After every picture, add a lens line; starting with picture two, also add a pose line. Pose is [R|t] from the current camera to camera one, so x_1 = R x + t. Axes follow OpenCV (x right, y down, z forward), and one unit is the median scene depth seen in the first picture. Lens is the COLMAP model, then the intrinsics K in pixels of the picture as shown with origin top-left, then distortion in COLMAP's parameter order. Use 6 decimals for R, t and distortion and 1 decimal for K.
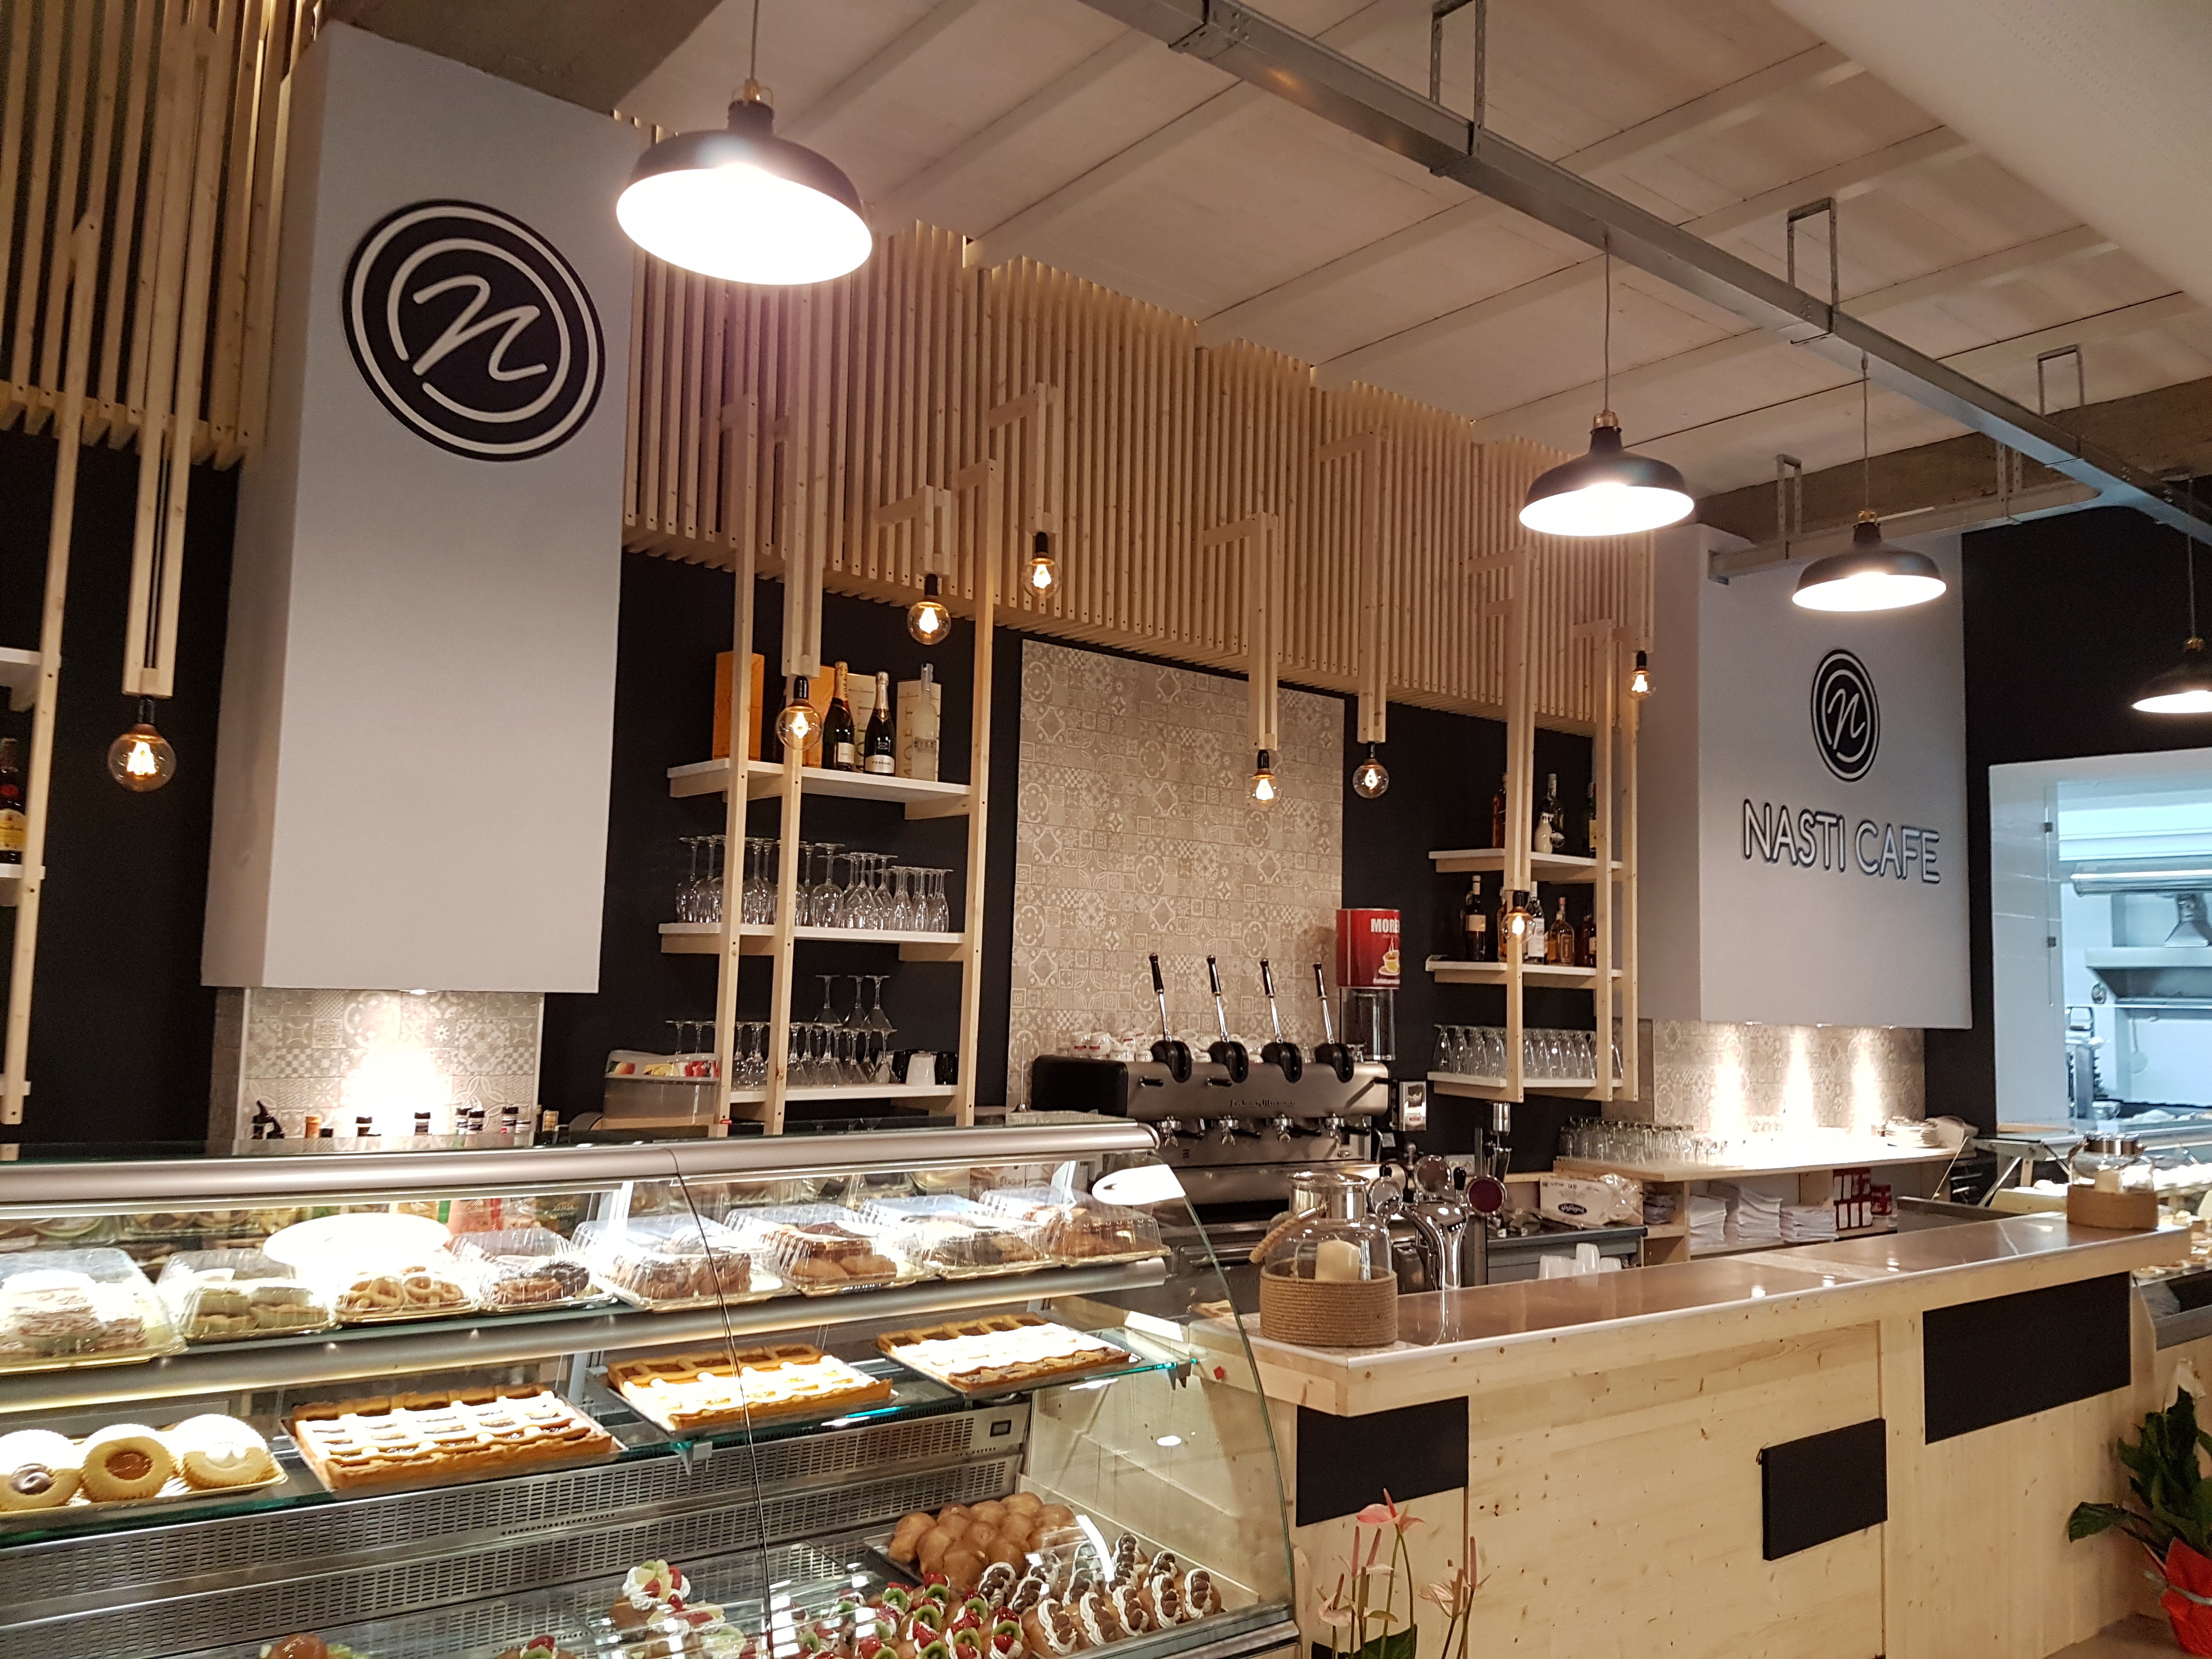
lens RADIAL K [[1701.3, 0, 1231.1], [0, 1701.3, 829.7], [0, 0, 1]] dist [0.360180, -0.581213]
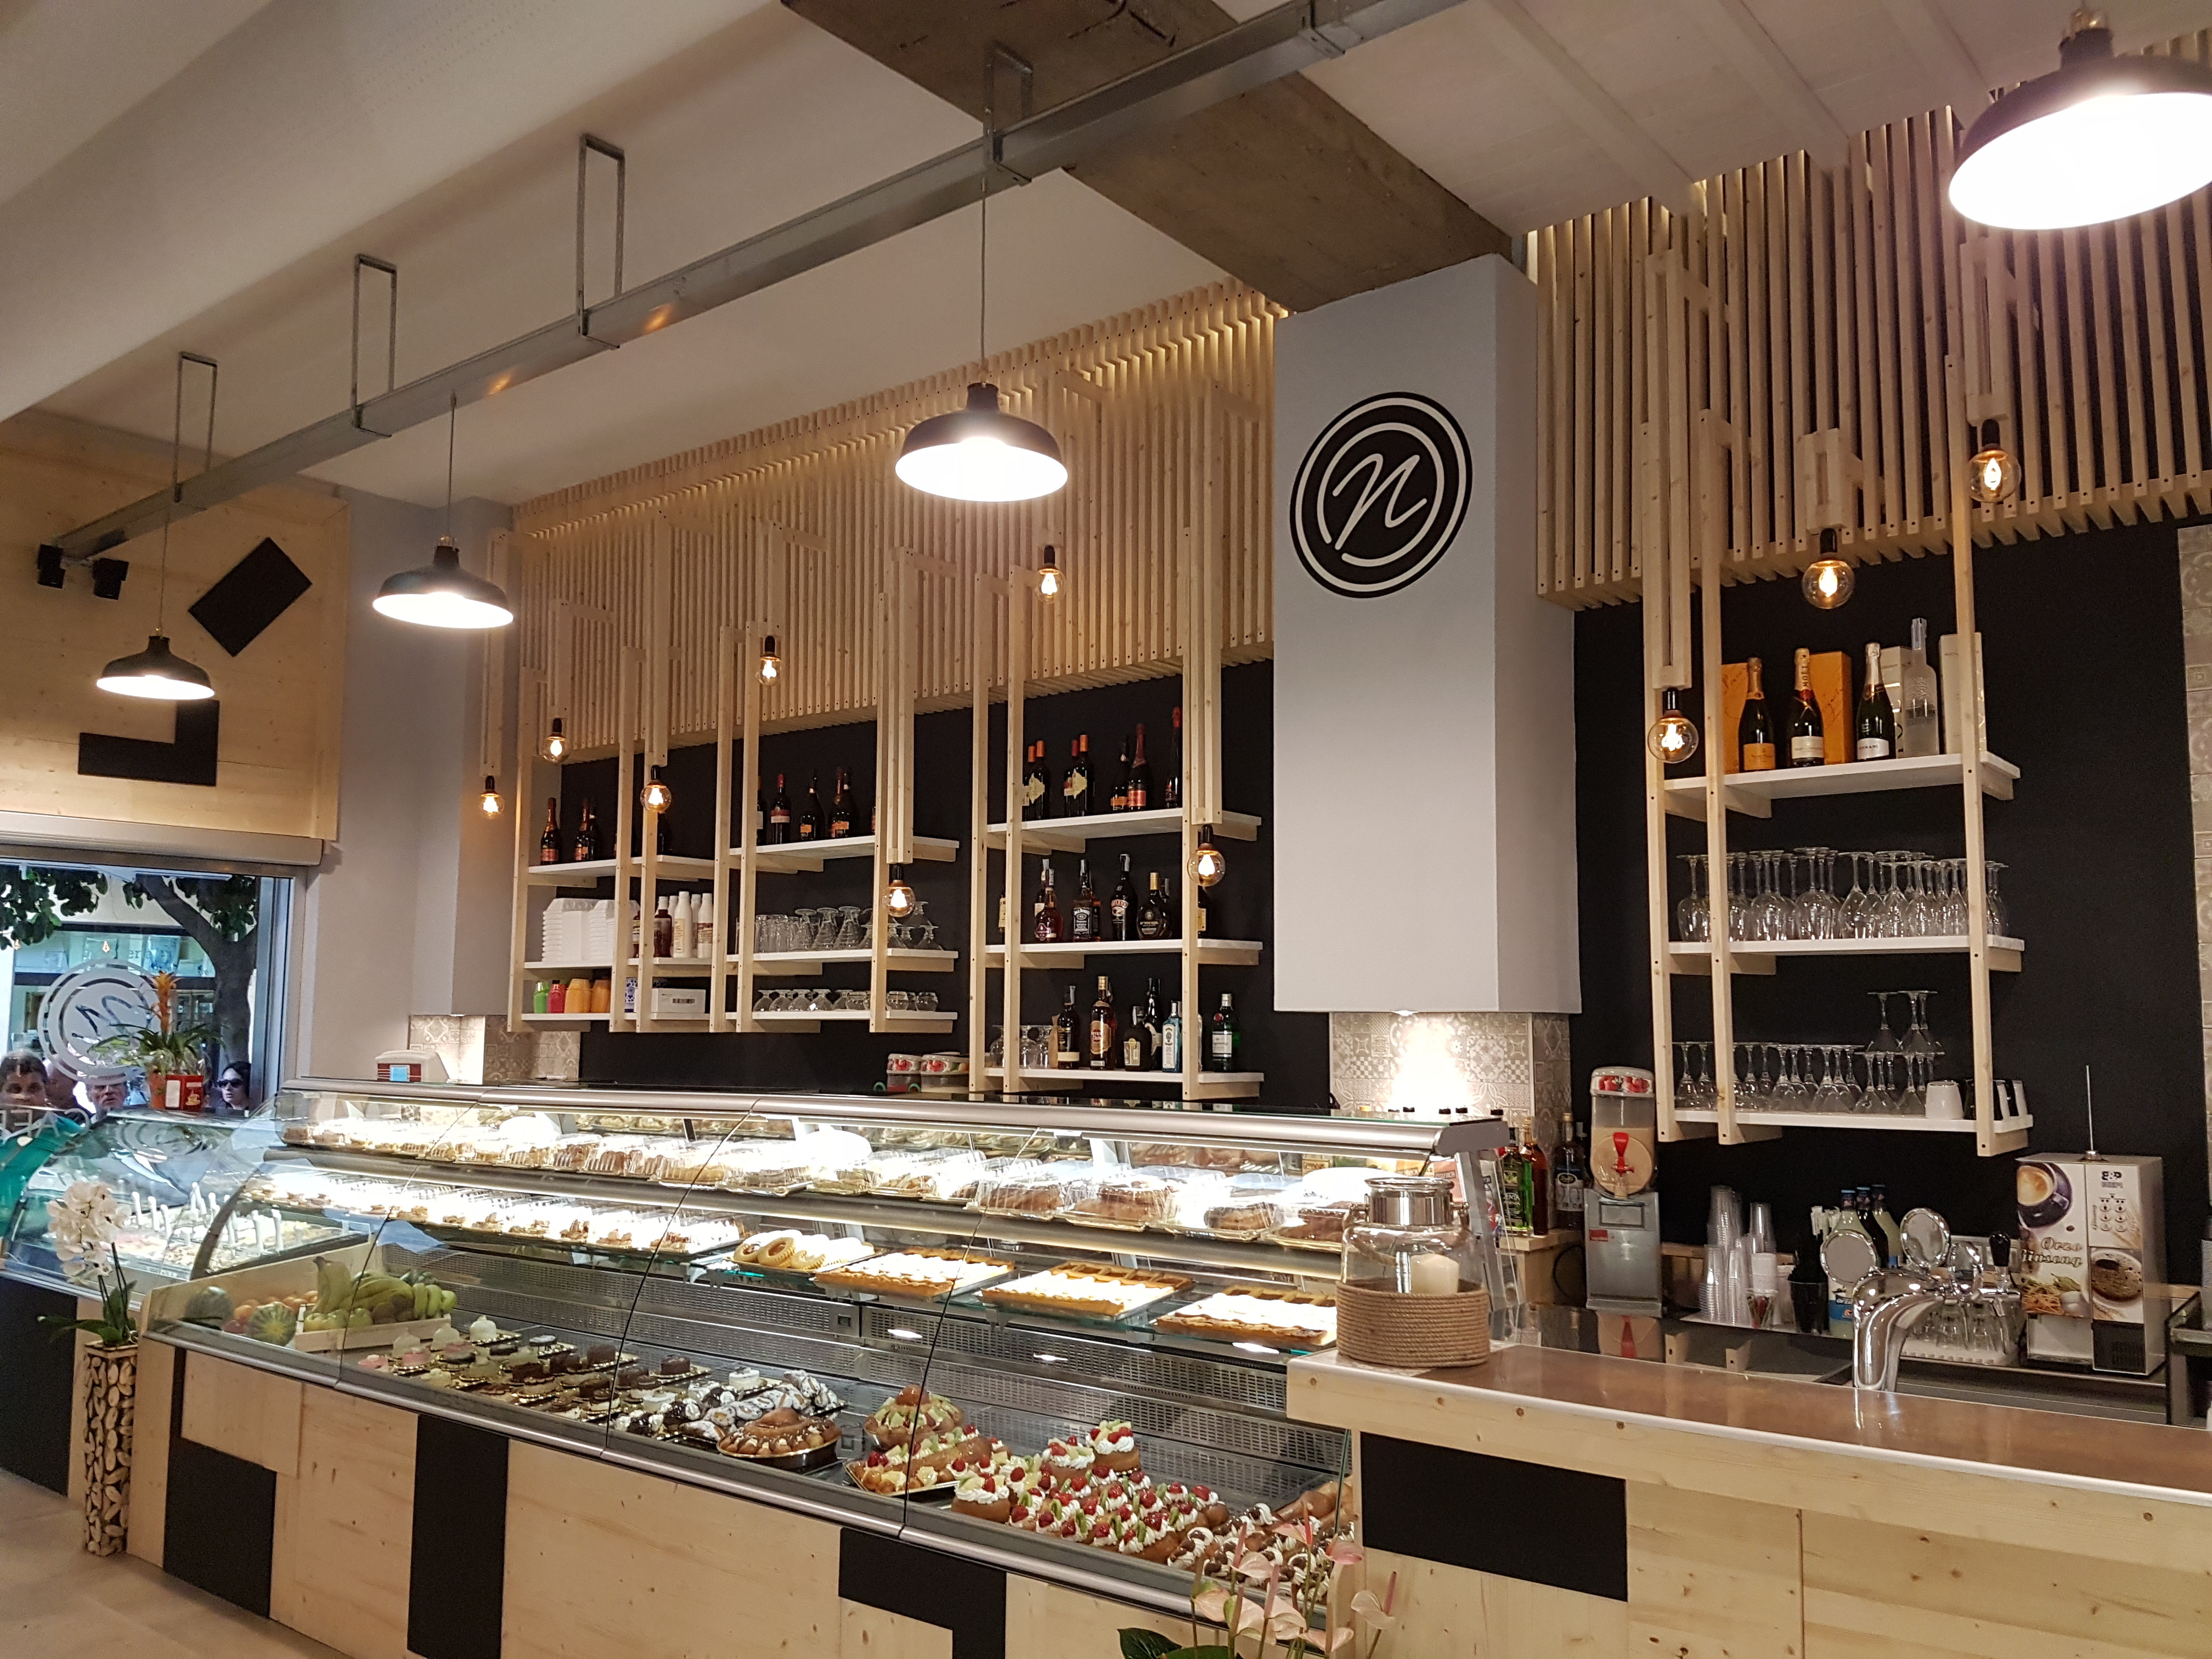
lens RADIAL K [[1788.5, 0, 1103.5], [0, 1788.5, 857.7], [0, 0, 1]] dist [0.146952, -0.279679]
pose [[0.161334, -0.121210, -0.979428, 0.784857], [0.094790, 0.989744, -0.106873, 0.097278], [0.982337, -0.075598, 0.171169, 0.571477]]
